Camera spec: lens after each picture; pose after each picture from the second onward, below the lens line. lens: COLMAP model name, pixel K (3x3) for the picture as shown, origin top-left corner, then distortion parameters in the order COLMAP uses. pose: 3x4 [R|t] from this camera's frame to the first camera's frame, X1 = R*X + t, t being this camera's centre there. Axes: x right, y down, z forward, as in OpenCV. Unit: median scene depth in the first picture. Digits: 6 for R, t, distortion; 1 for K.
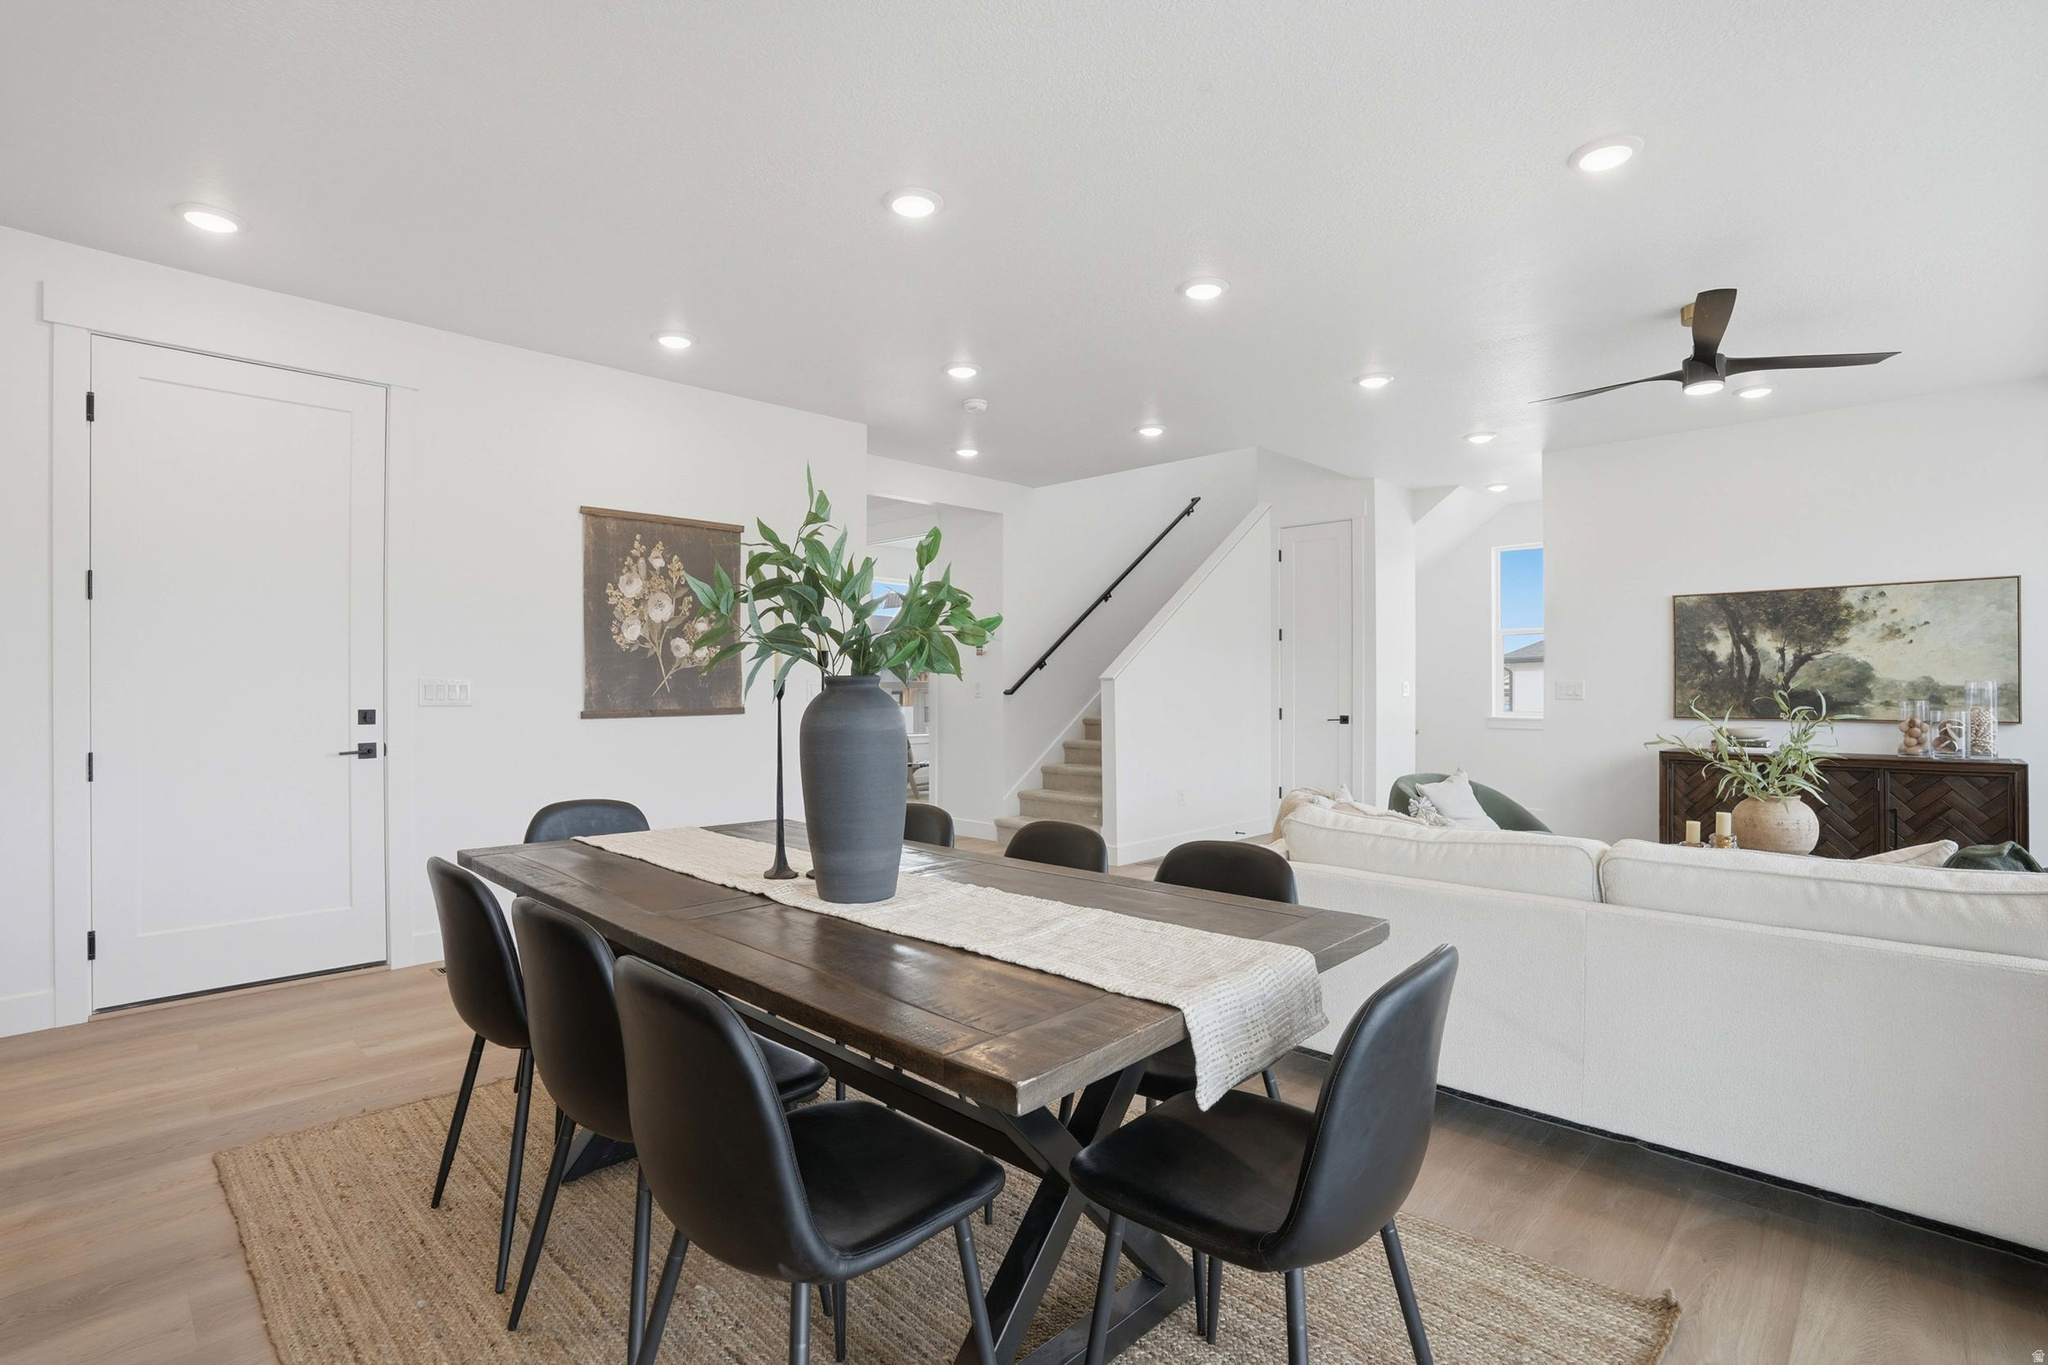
lens RADIAL K [[963.8, 0, 1023.1], [0, 963.8, 686.2], [0, 0, 1]] dist [-0.049445, 0.019163]
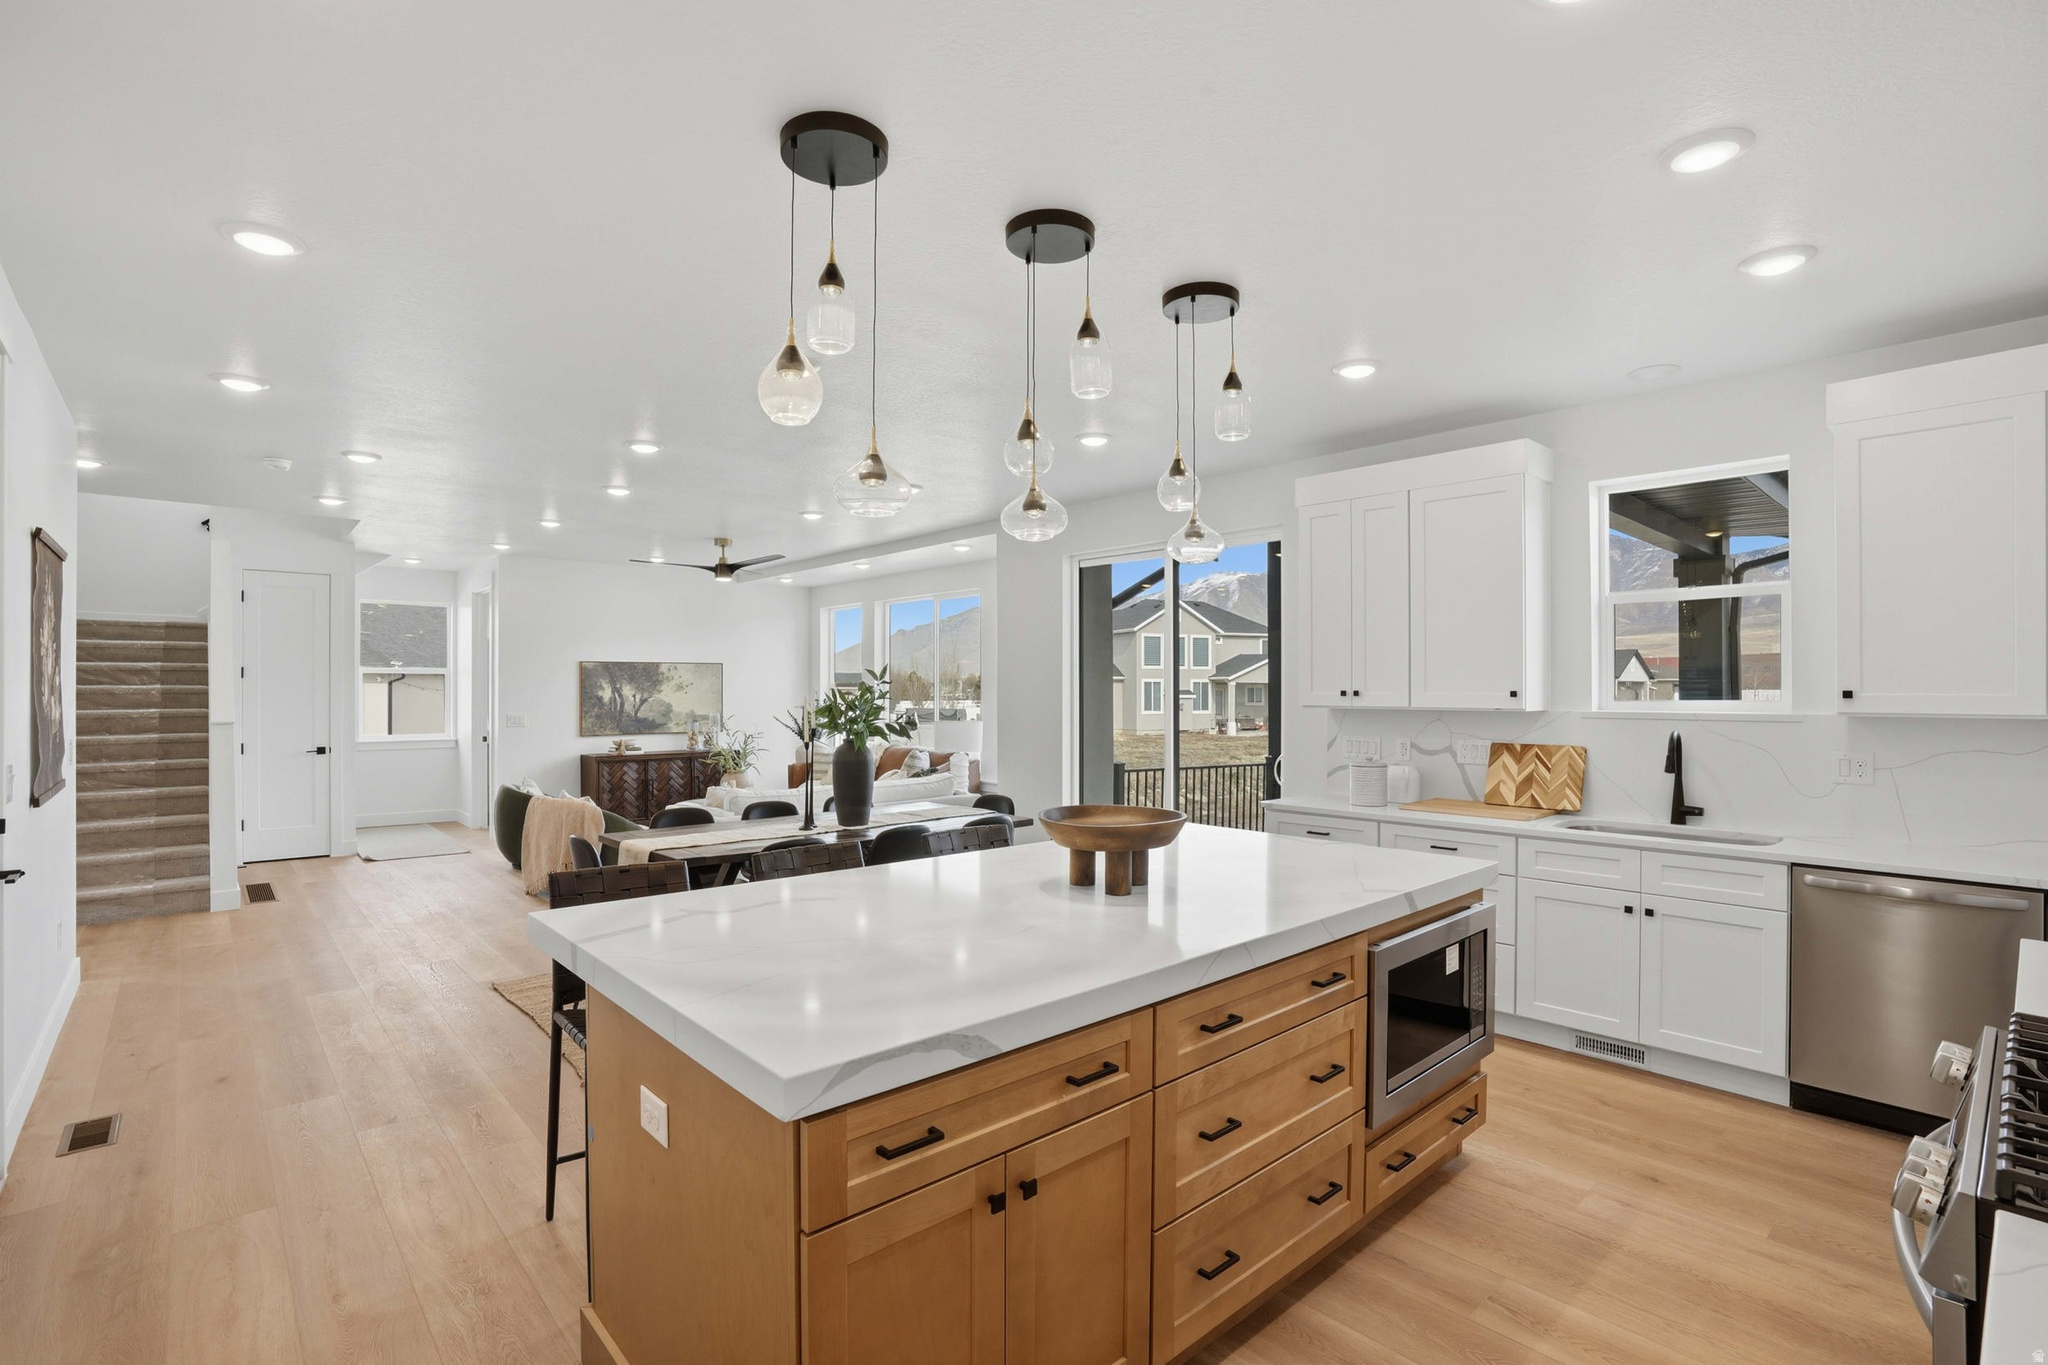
lens RADIAL K [[963.8, 0, 1029.9], [0, 963.8, 696.1], [0, 0, 1]] dist [-0.049445, 0.019163]
pose [[0.052325, -0.006920, 0.998606, -1.028087], [0.000085, 0.999976, 0.006925, -0.052671], [-0.998630, -0.000277, 0.052325, 0.155913]]
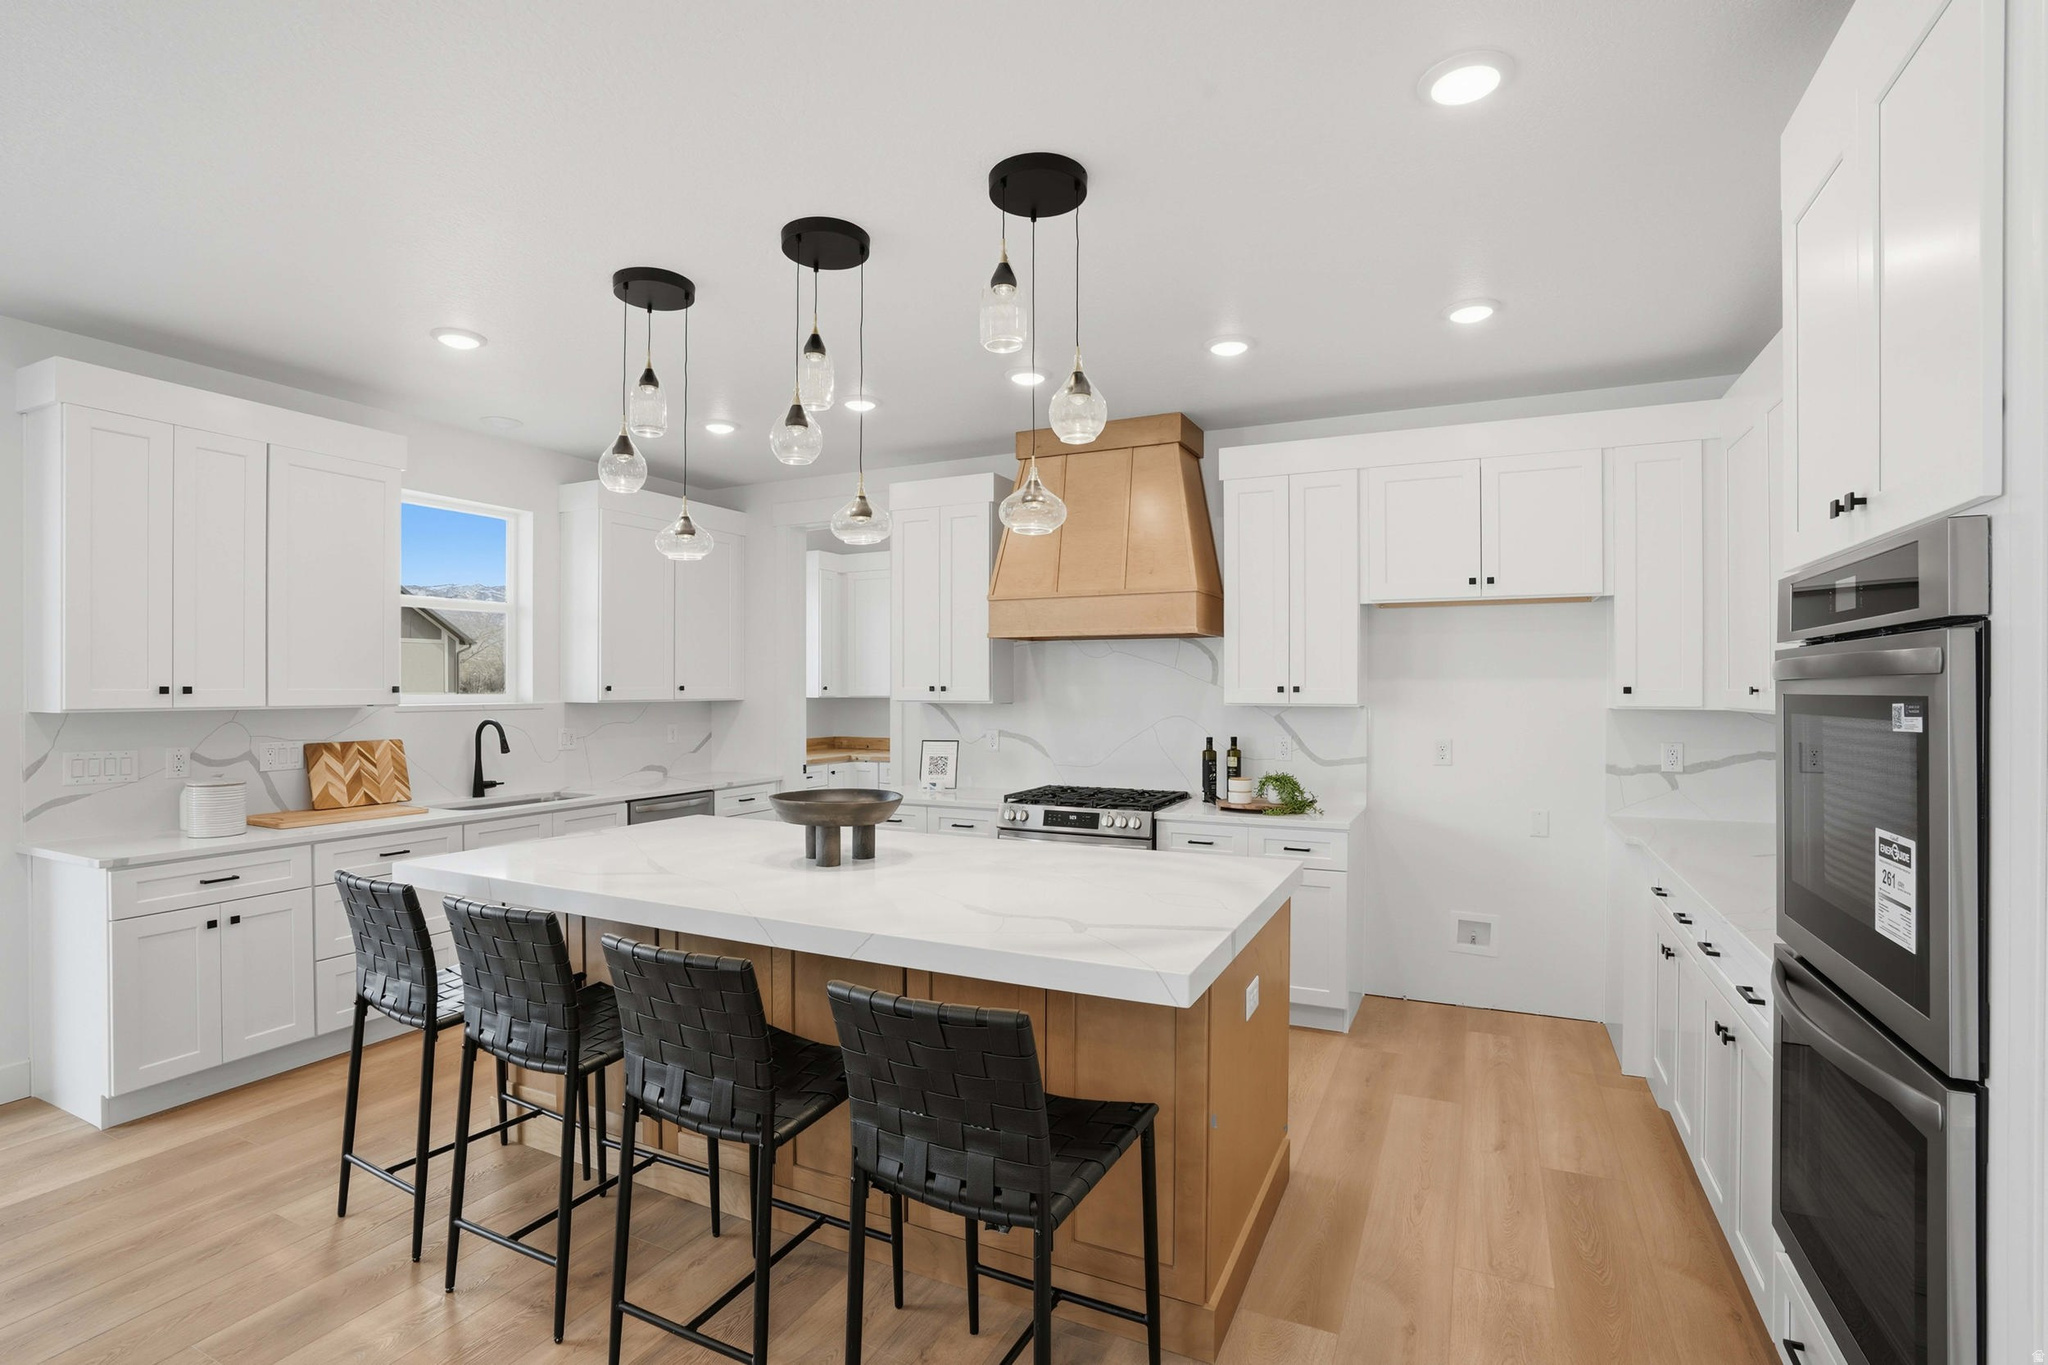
lens RADIAL K [[963.8, 0, 1018.3], [0, 963.8, 686.5], [0, 0, 1]] dist [-0.049445, 0.019163]
pose [[-0.950112, 0.001116, -0.311907, -0.434397], [0.000915, 0.999999, 0.000792, -0.051181], [0.311908, 0.000467, -0.950112, 0.720707]]
